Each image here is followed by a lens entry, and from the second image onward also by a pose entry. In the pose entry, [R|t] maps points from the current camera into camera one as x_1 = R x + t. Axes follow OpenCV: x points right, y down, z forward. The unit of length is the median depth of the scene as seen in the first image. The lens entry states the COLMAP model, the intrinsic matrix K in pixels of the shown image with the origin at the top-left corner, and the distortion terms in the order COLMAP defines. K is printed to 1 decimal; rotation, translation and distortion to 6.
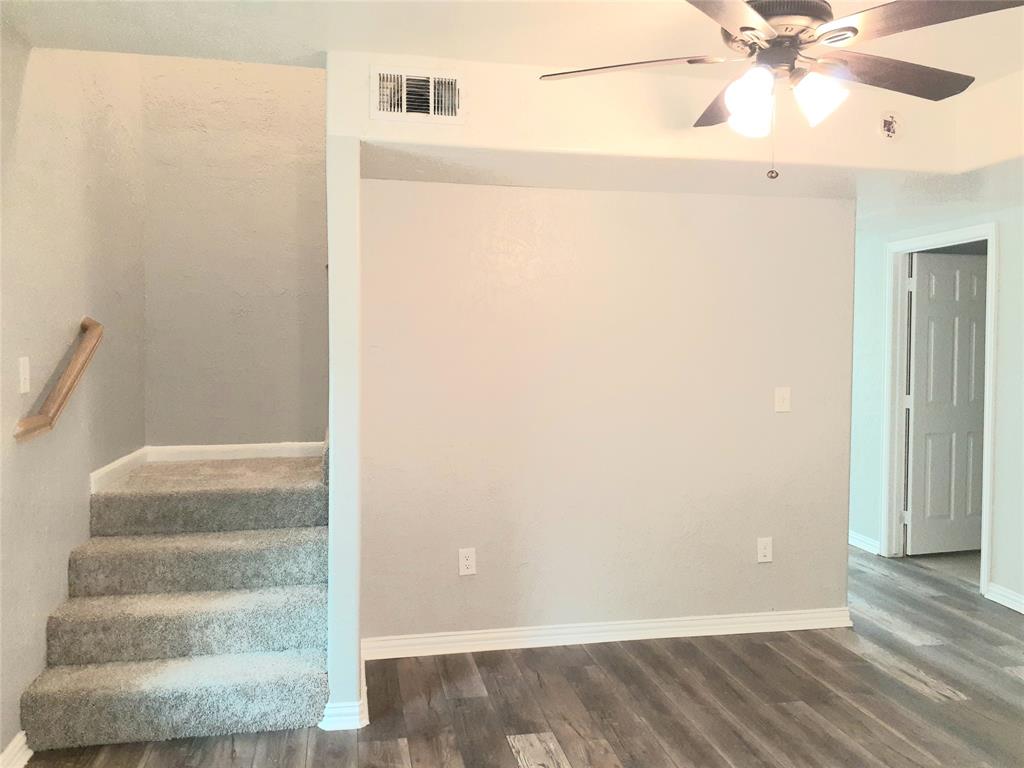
lens RADIAL K [[833.0, 0, 512.0], [0, 833.0, 377.3], [0, 0, 1]] dist [0.058644, -0.068524]
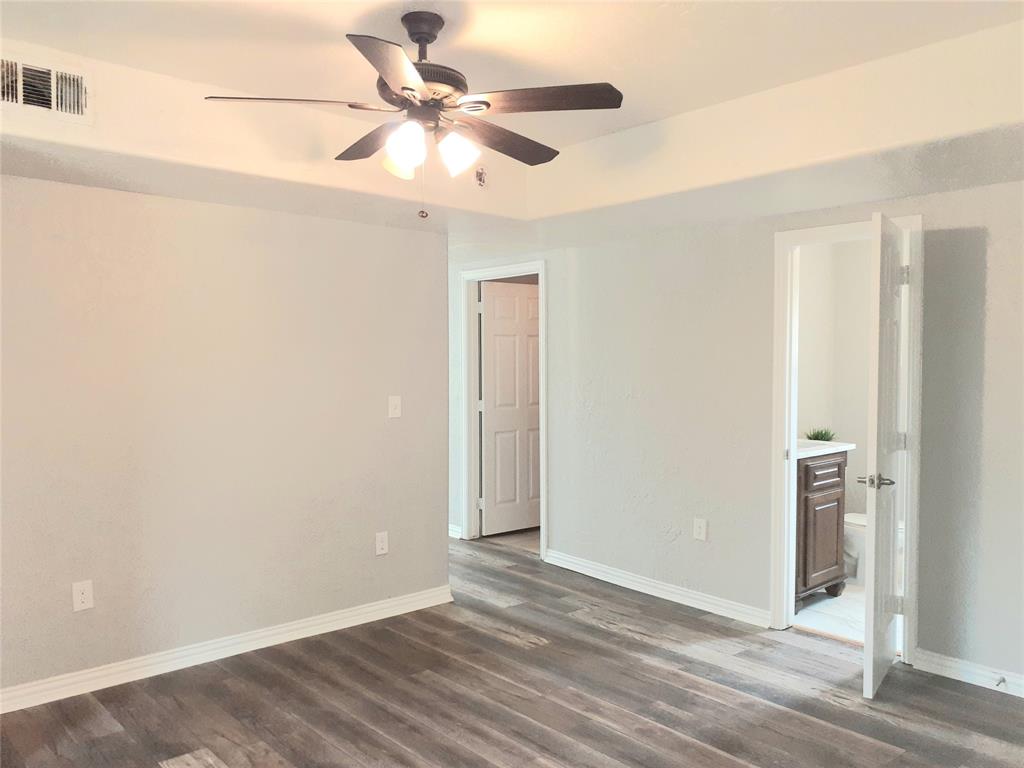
lens RADIAL K [[833.0, 0, 503.9], [0, 833.0, 377.6], [0, 0, 1]] dist [0.058644, -0.068524]
pose [[0.864275, -0.014769, 0.502803, -0.131814], [0.022039, 0.999721, -0.008518, -0.000166], [-0.502537, 0.018443, 0.864359, -0.044480]]
